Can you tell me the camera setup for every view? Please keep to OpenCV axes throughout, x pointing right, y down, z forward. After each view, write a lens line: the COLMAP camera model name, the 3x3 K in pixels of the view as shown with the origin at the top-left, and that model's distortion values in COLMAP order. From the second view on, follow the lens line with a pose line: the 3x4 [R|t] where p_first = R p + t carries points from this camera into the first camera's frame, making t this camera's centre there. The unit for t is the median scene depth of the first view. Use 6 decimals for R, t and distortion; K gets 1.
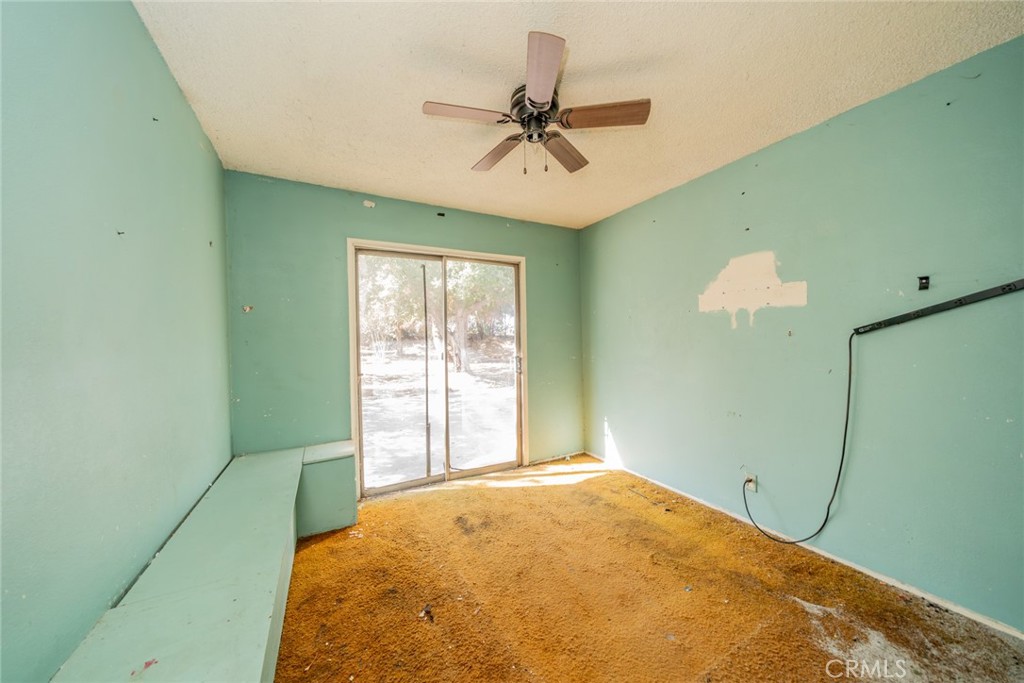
lens RADIAL K [[348.6, 0, 510.9], [0, 348.6, 343.2], [0, 0, 1]] dist [-0.006616, 0.000227]
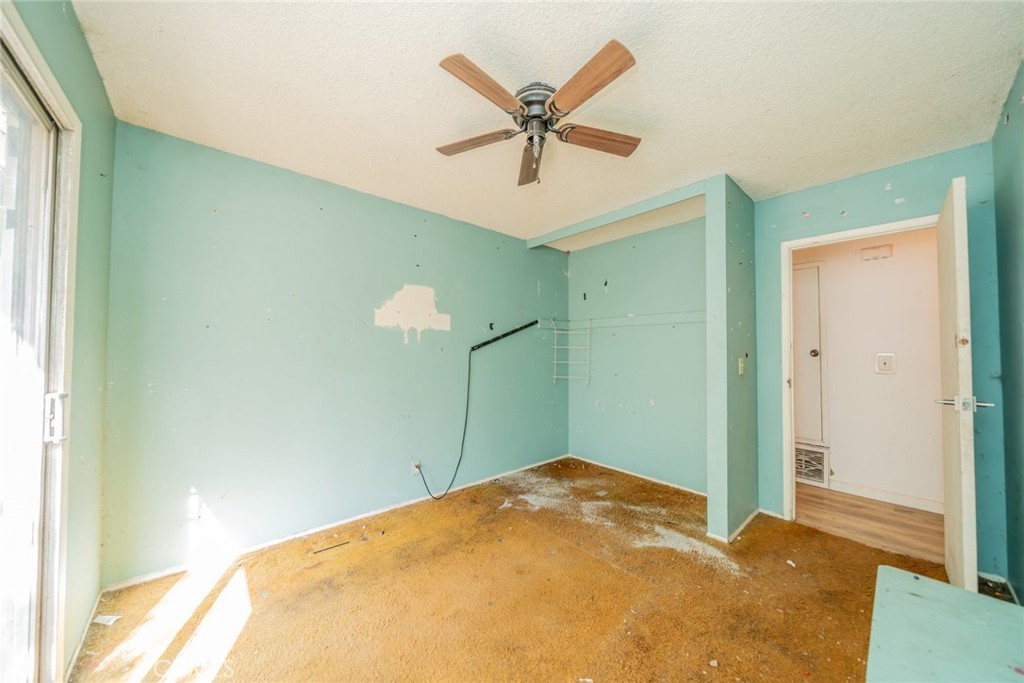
lens RADIAL K [[348.6, 0, 510.9], [0, 348.6, 343.2], [0, 0, 1]] dist [-0.006616, 0.000227]
pose [[-0.227434, 0.039991, 0.972972, -0.621765], [0.010158, 0.999199, -0.038694, 0.007094], [-0.973740, 0.001083, -0.227658, 0.963699]]
